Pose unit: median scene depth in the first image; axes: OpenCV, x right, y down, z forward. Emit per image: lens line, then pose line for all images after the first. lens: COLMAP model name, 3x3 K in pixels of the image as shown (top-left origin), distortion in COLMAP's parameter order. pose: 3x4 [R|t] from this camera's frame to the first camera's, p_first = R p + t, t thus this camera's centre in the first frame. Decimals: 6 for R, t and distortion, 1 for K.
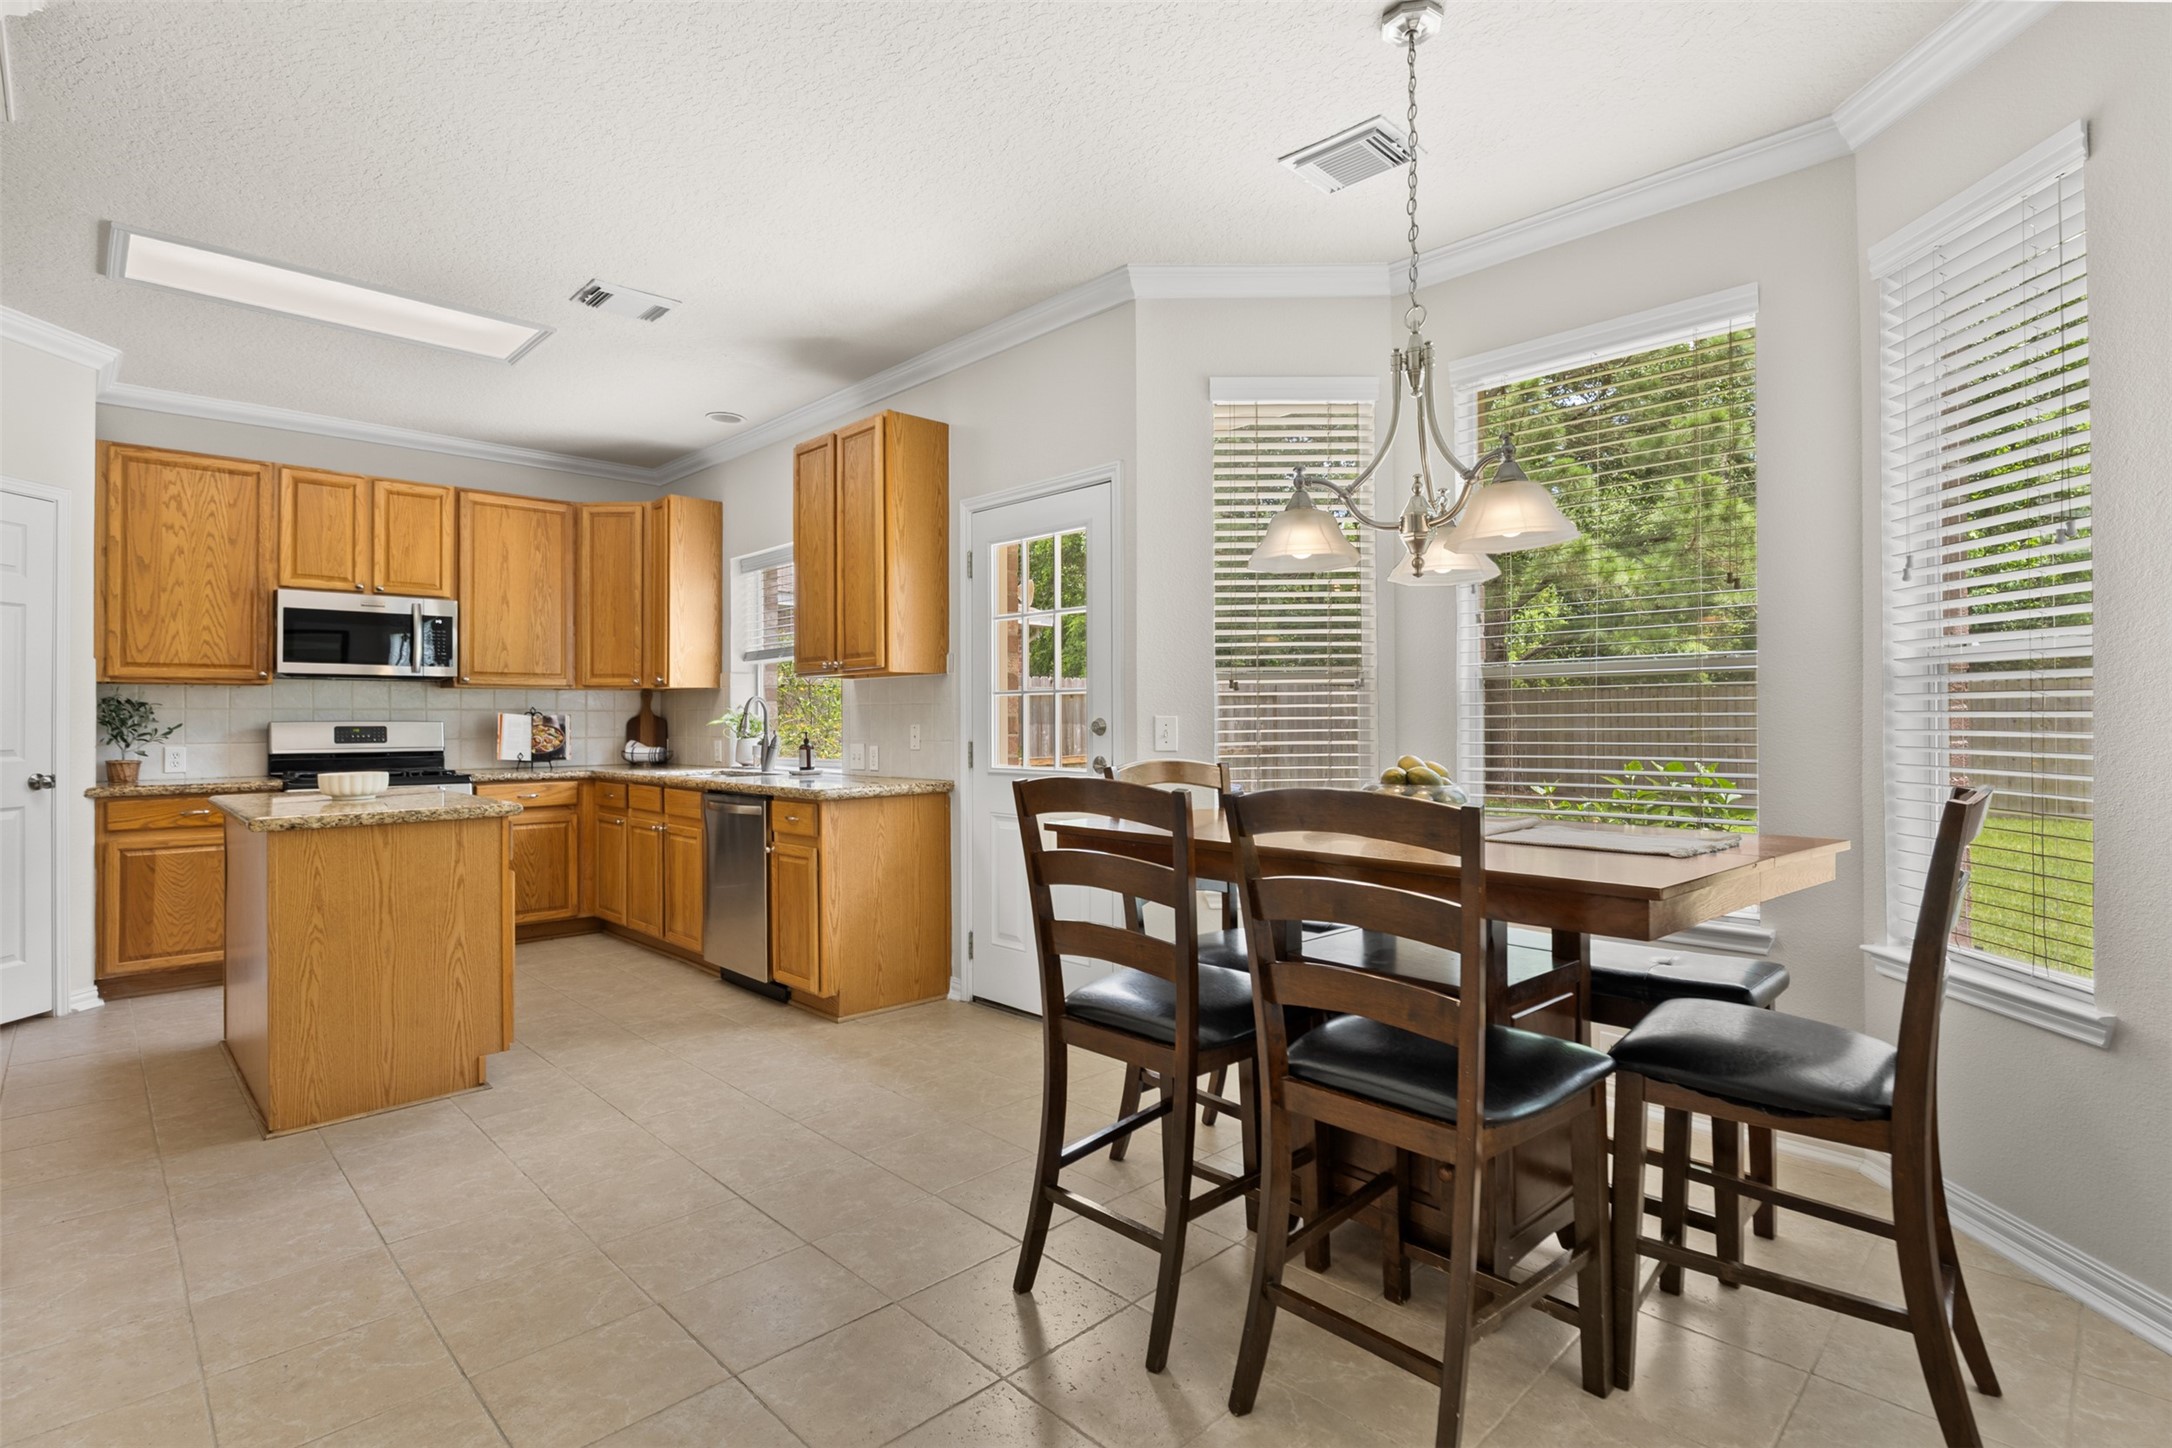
lens RADIAL K [[1057.3, 0, 1081.1], [0, 1057.3, 704.0], [0, 0, 1]] dist [-0.004791, -0.002094]
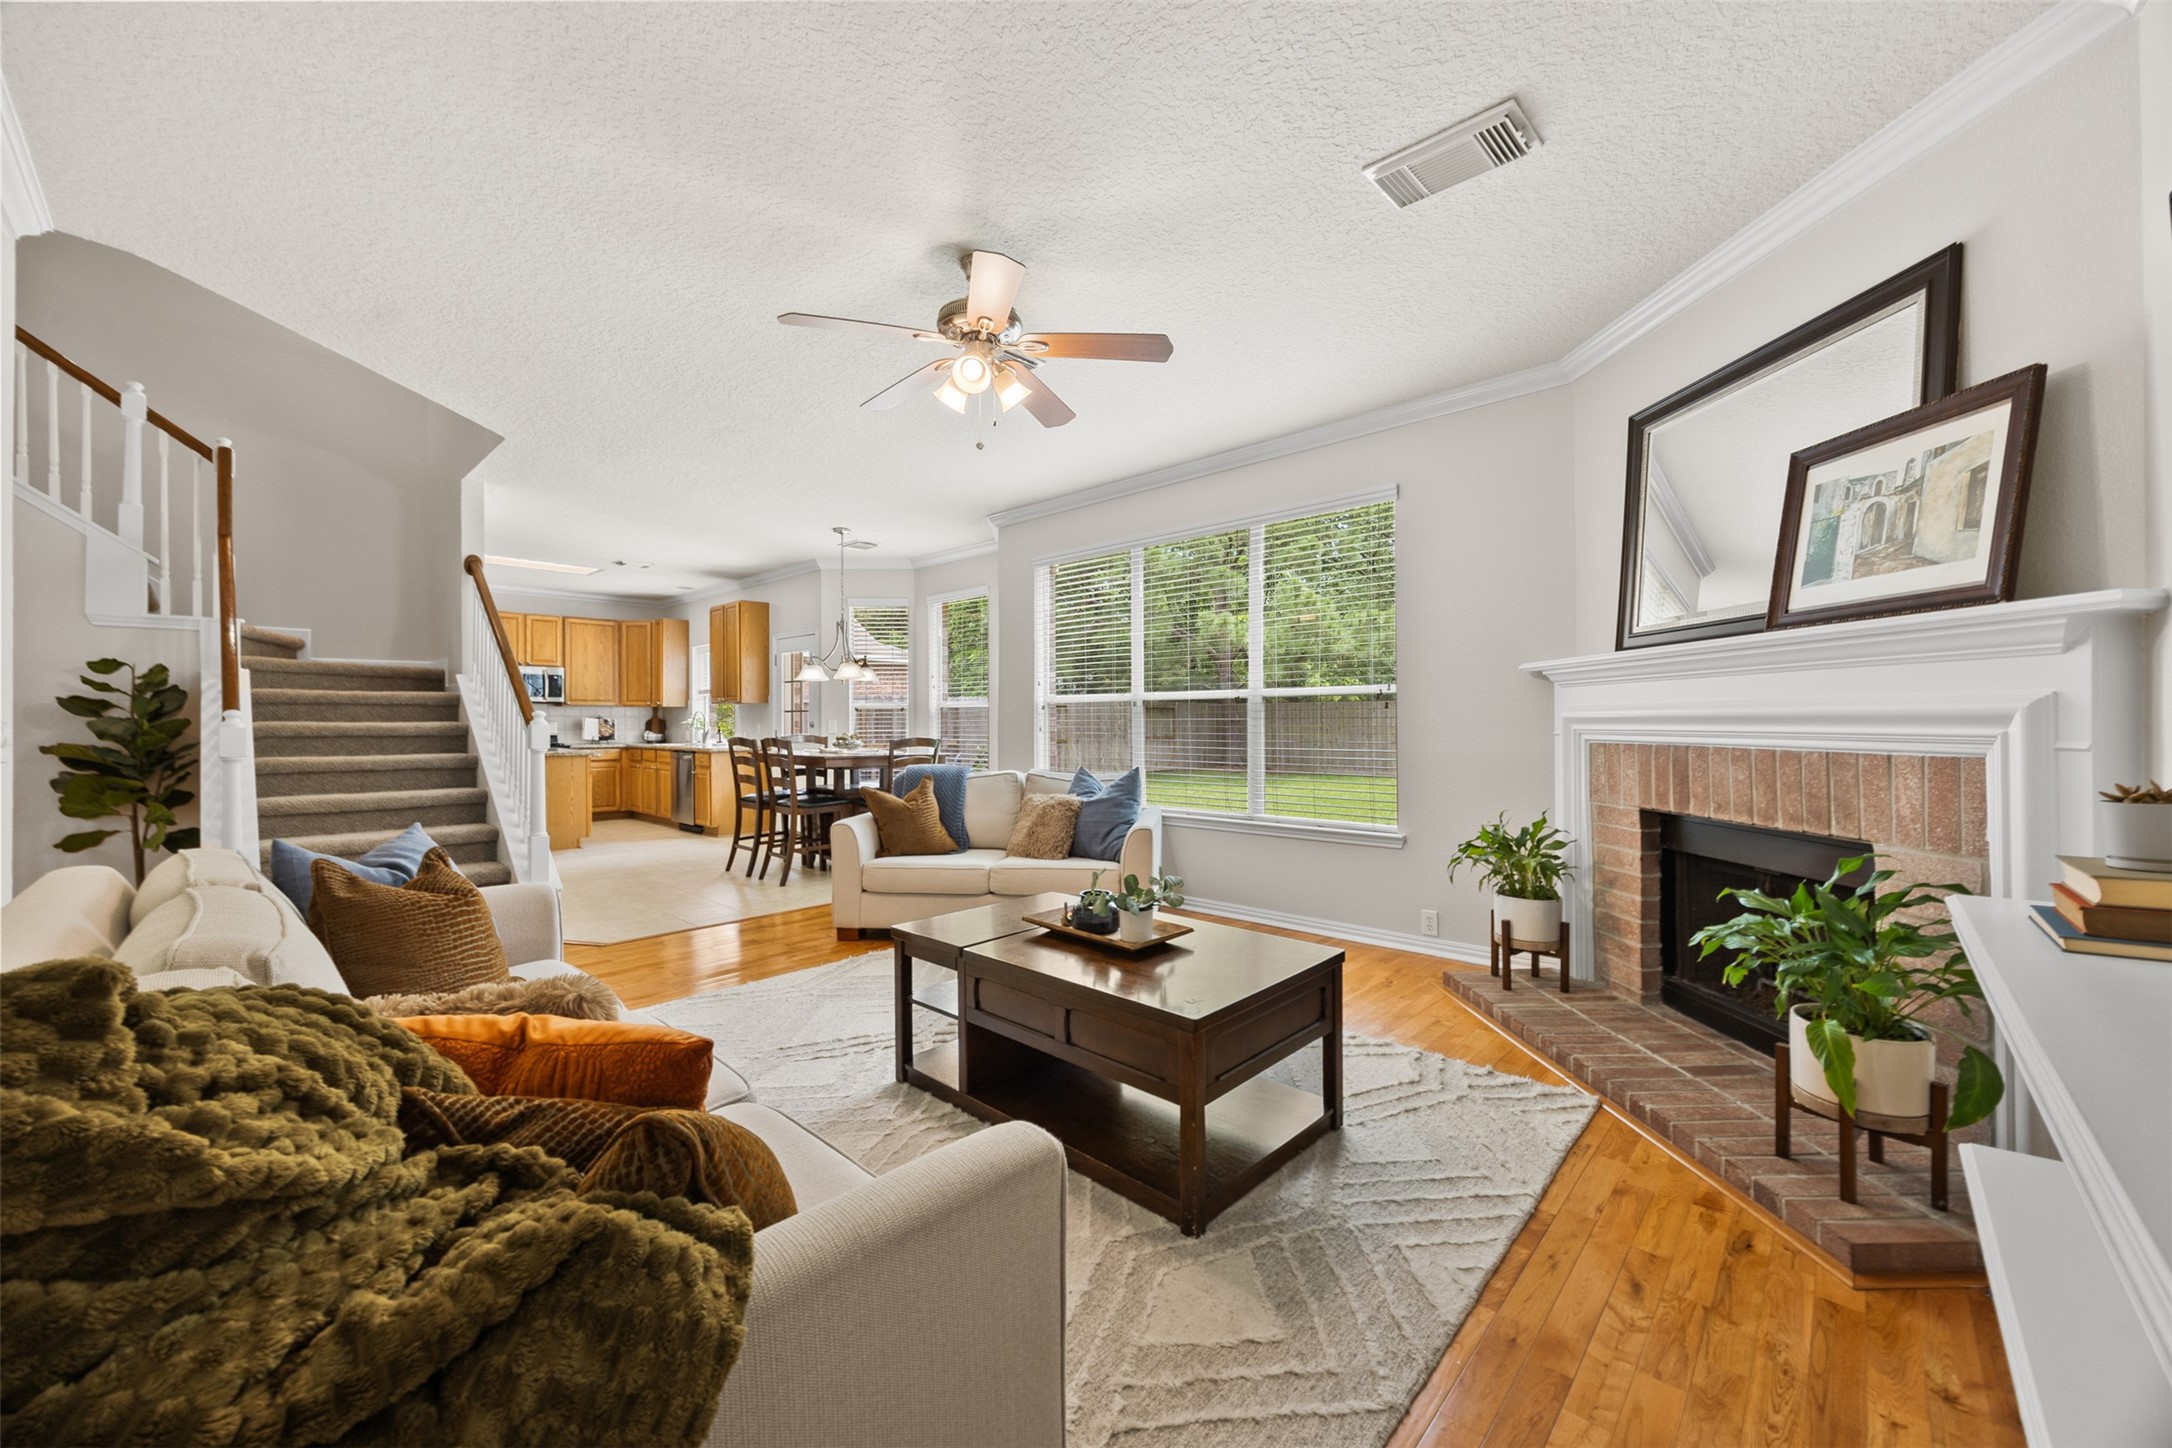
lens RADIAL K [[833.4, 0, 1088.0], [0, 833.4, 721.7], [0, 0, 1]] dist [-0.004638, 0.001091]
pose [[0.998781, 0.003768, 0.049208, 0.458486], [-0.004514, 0.999876, 0.015056, -0.015903], [-0.049145, -0.015260, 0.998675, -0.868047]]
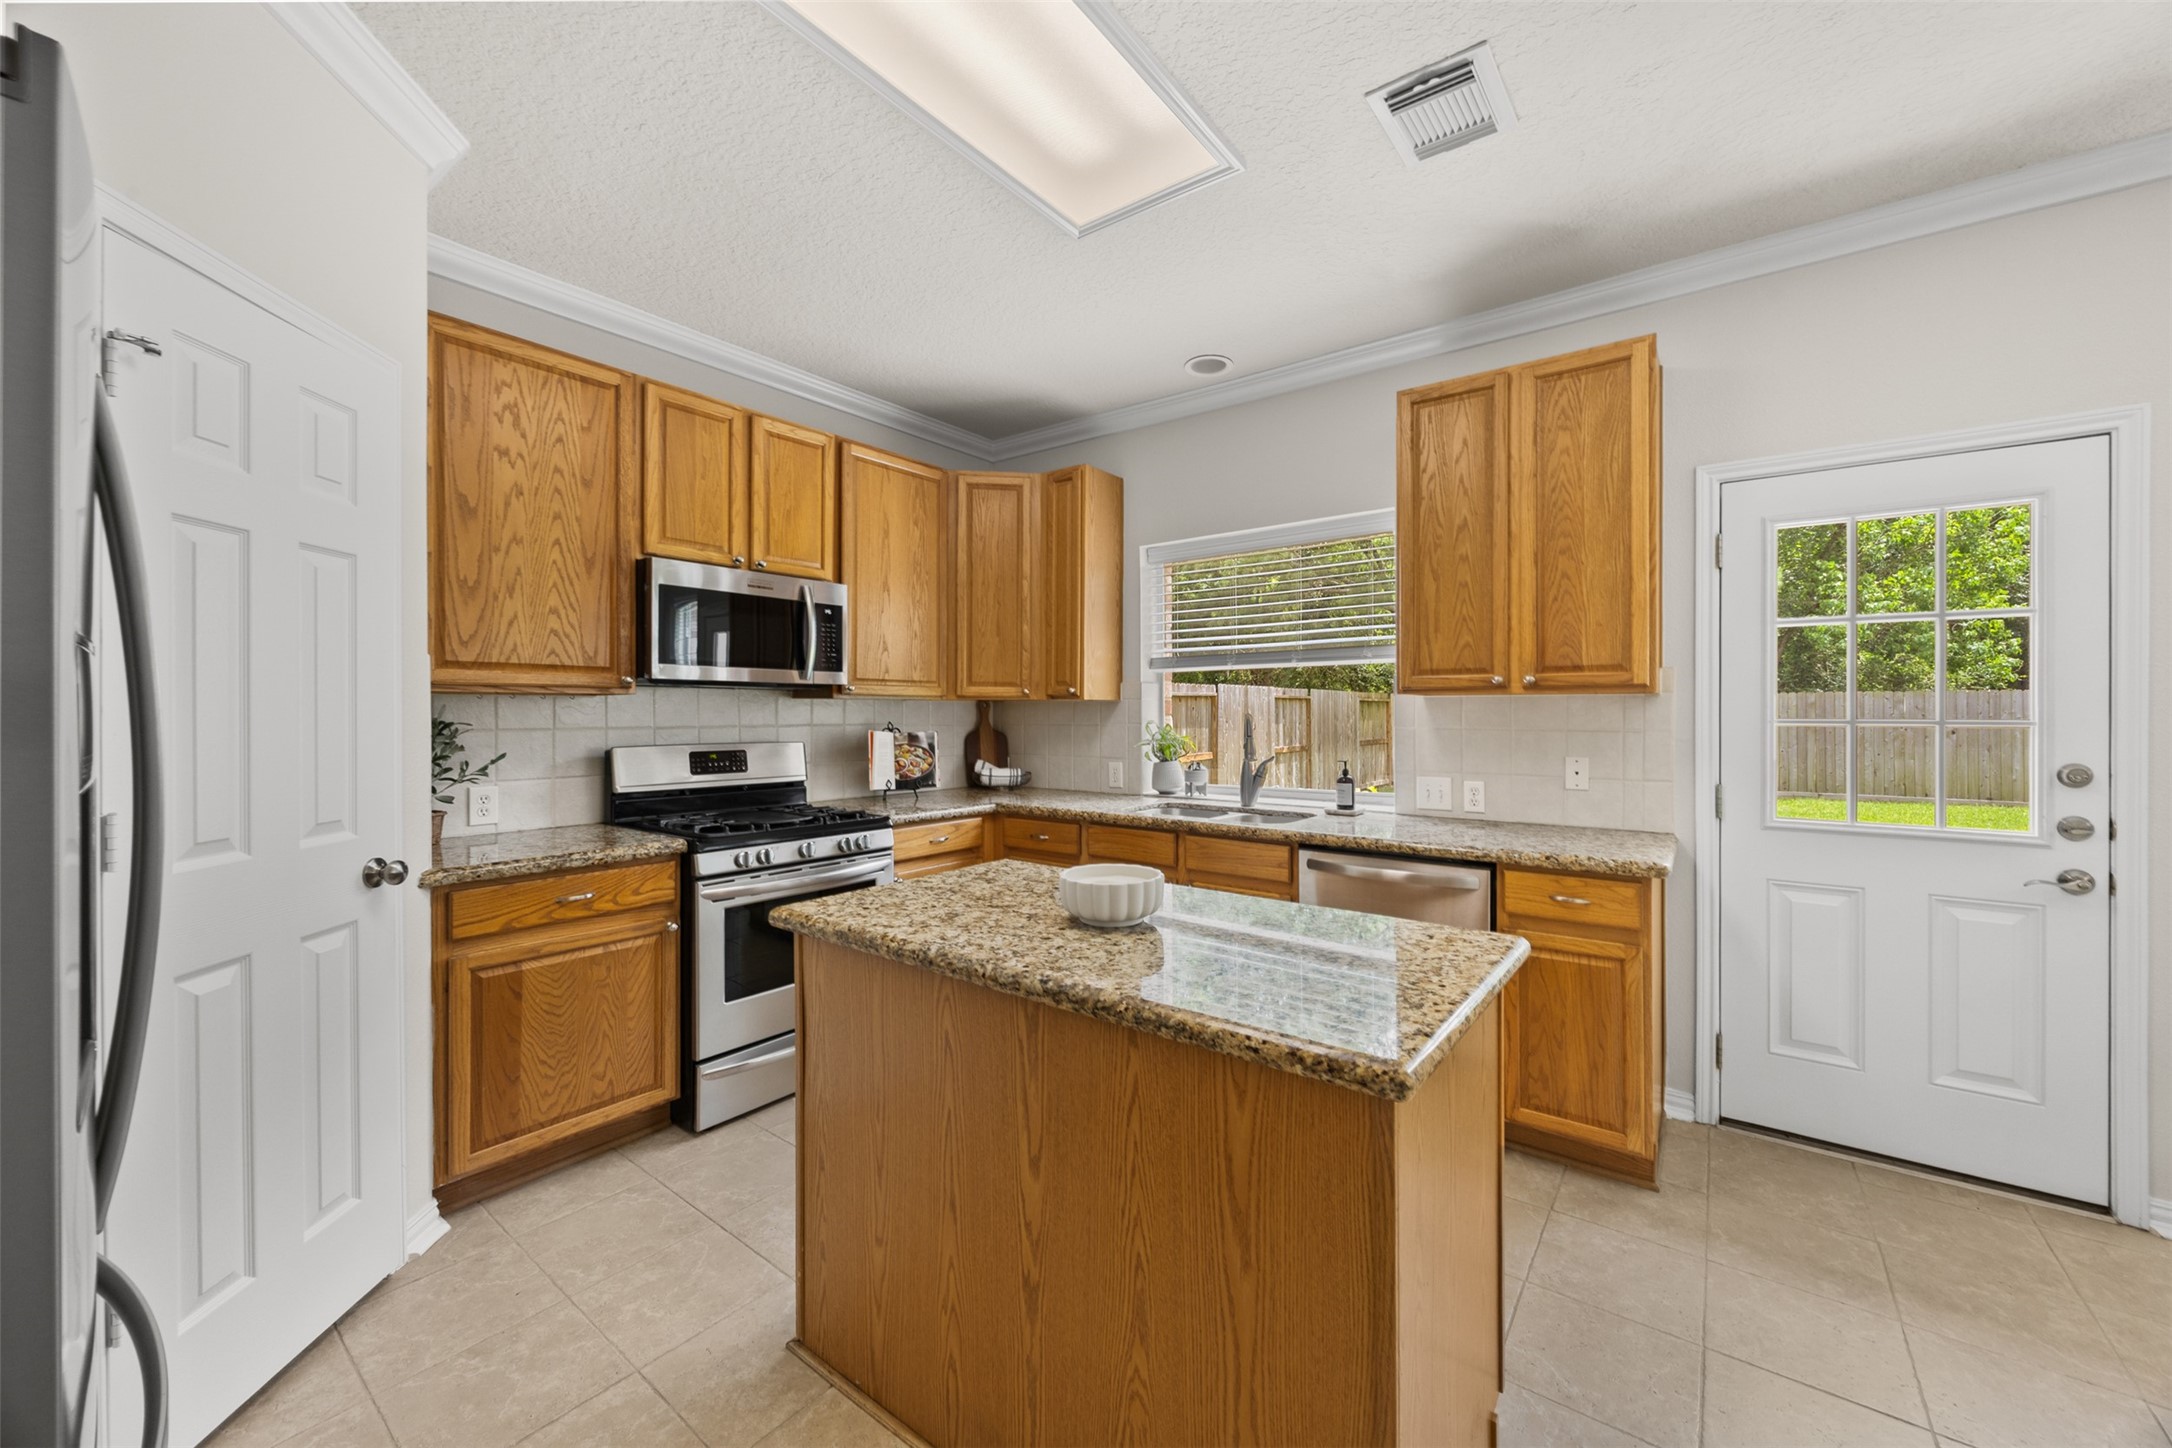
lens RADIAL K [[833.4, 0, 1082.3], [0, 833.4, 711.8], [0, 0, 1]] dist [-0.004638, 0.001091]
pose [[0.988543, 0.005945, 0.150825, -0.545625], [-0.008046, 0.999879, 0.013320, -0.016841], [-0.150728, -0.014381, 0.988471, 0.404352]]
